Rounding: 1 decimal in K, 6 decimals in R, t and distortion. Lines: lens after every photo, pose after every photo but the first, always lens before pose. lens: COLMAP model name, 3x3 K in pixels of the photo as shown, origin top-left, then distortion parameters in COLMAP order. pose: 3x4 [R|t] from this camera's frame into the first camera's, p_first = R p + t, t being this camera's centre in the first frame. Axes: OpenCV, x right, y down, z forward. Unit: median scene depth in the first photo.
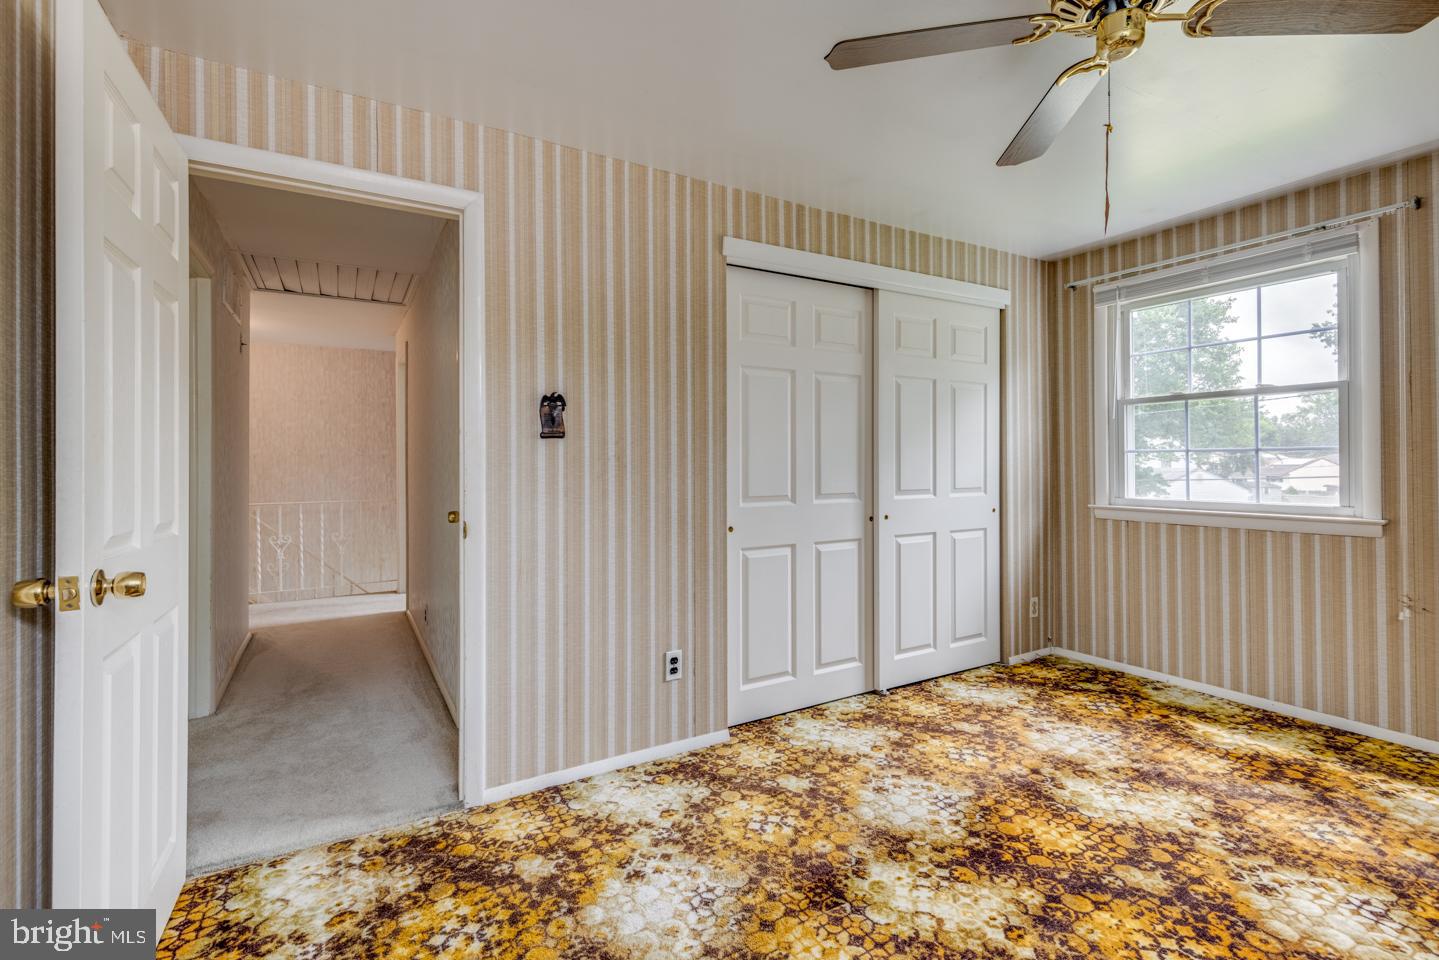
lens RADIAL K [[647.0, 0, 725.3], [0, 647.0, 472.8], [0, 0, 1]] dist [-0.000893, 0.000007]
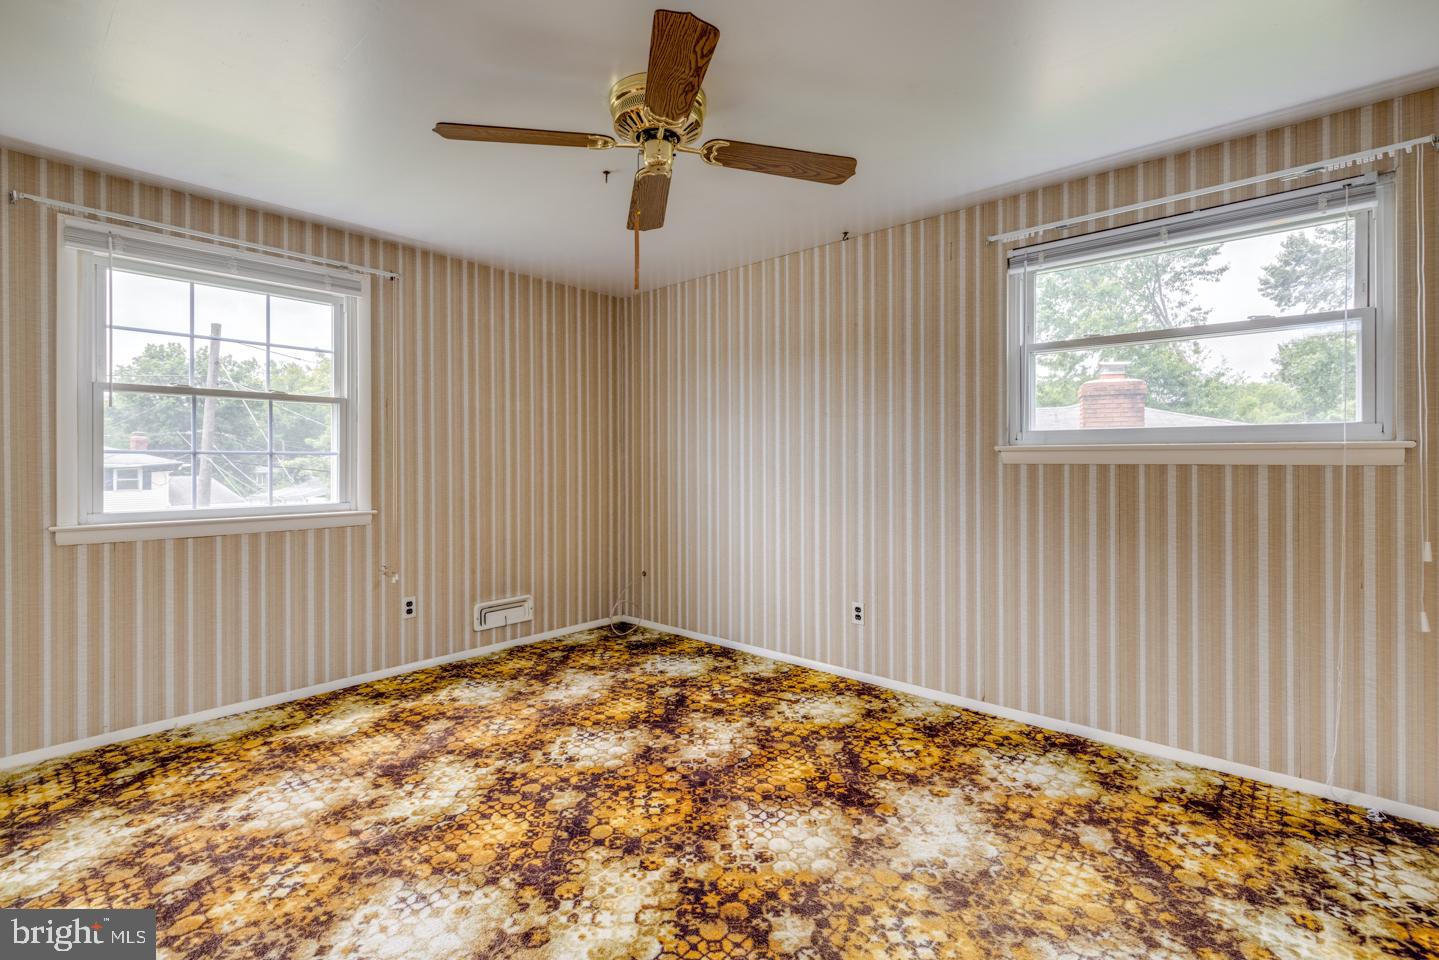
lens RADIAL K [[647.0, 0, 725.3], [0, 647.0, 472.8], [0, 0, 1]] dist [-0.000893, 0.000007]
pose [[-0.312176, -0.011605, 0.949953, -0.417100], [0.012849, 0.999782, 0.016437, -0.014885], [-0.949937, 0.017337, -0.311959, 0.708708]]
